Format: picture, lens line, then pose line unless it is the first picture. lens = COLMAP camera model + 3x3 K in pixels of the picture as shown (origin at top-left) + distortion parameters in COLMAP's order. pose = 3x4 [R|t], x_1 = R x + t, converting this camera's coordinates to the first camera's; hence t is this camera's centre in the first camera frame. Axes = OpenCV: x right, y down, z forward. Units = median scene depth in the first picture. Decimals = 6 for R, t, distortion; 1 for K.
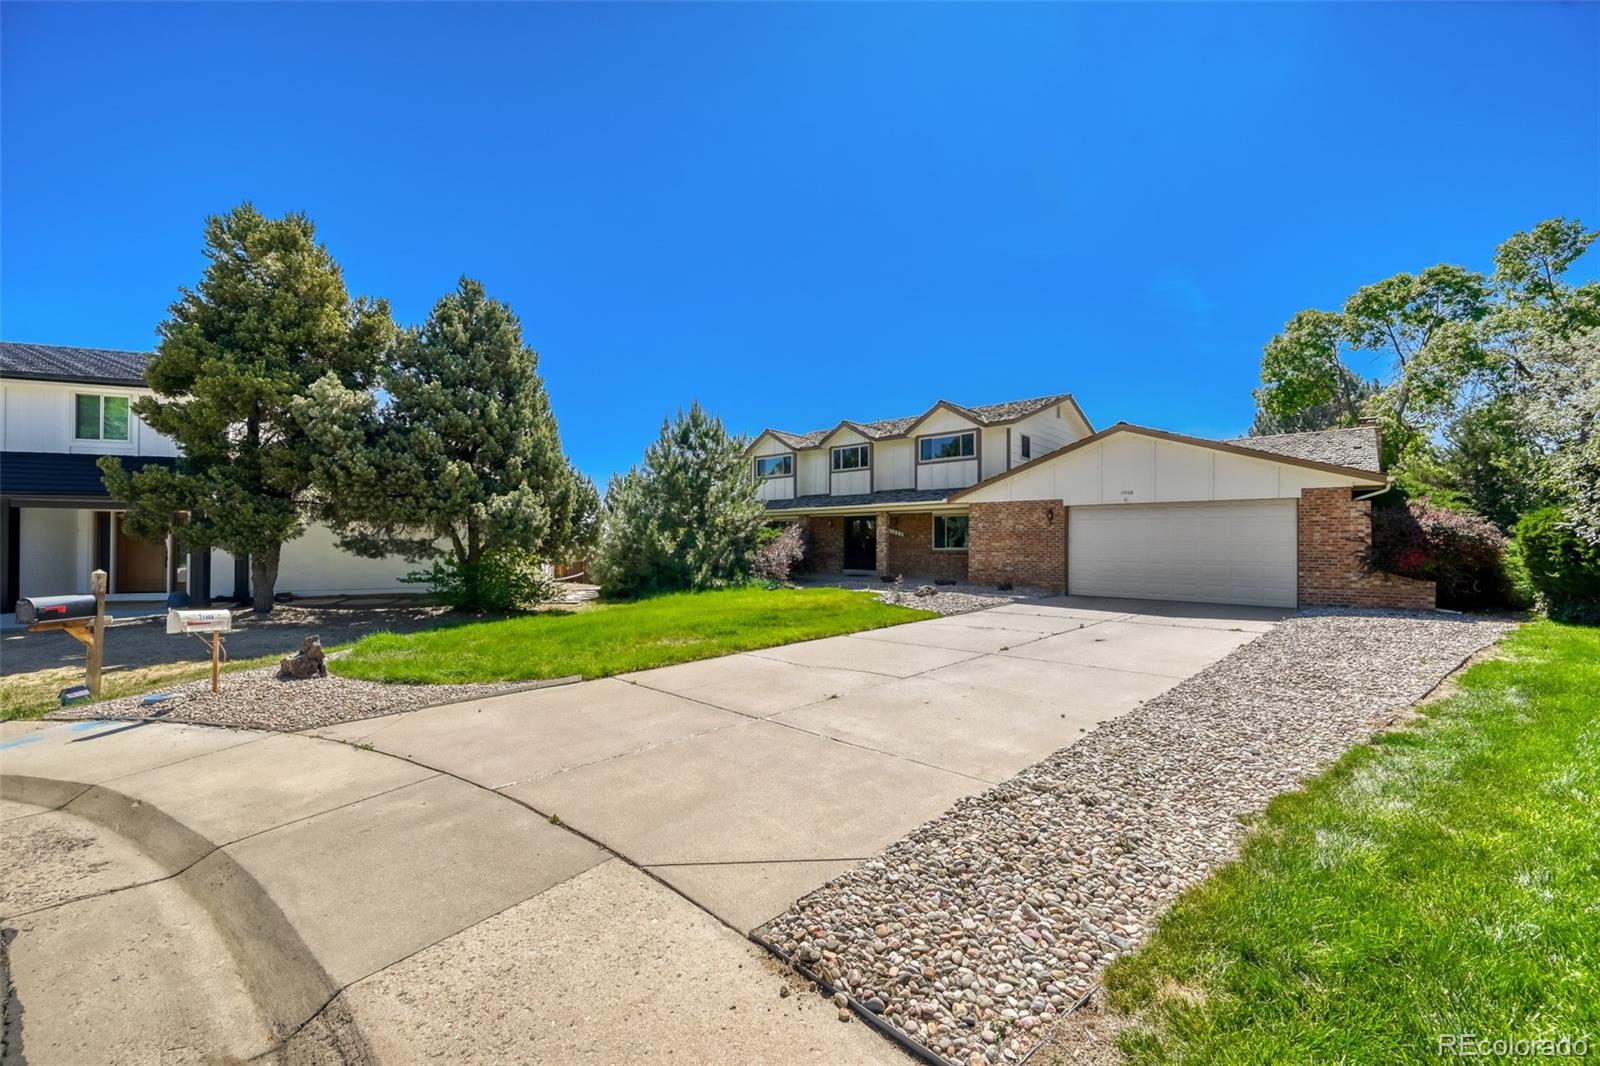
lens RADIAL K [[632.2, 0, 792.7], [0, 632.2, 521.0], [0, 0, 1]] dist [-0.000046, -0.000183]
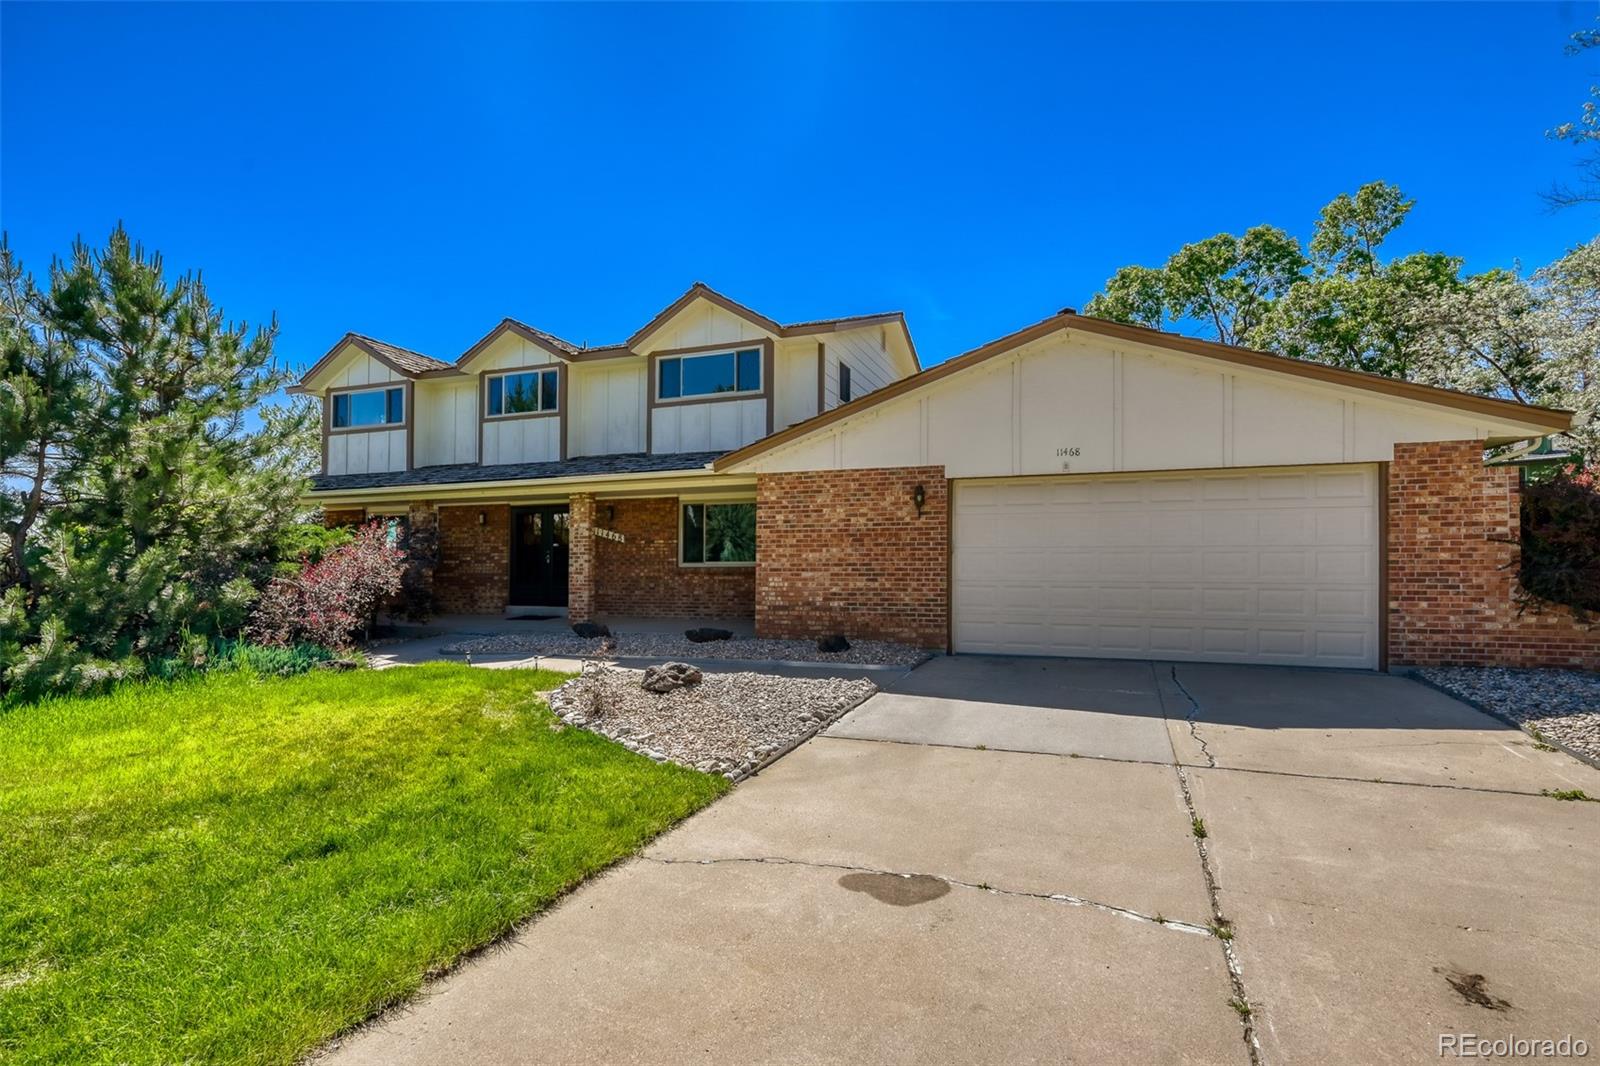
lens RADIAL K [[533.6, 0, 803.7], [0, 533.6, 522.5], [0, 0, 1]] dist [0.000110, 0.000018]
pose [[0.891203, 0.008724, 0.453521, 0.112430], [-0.001966, 0.999880, -0.015372, 0.015371], [-0.453600, 0.012808, 0.891113, 0.564366]]
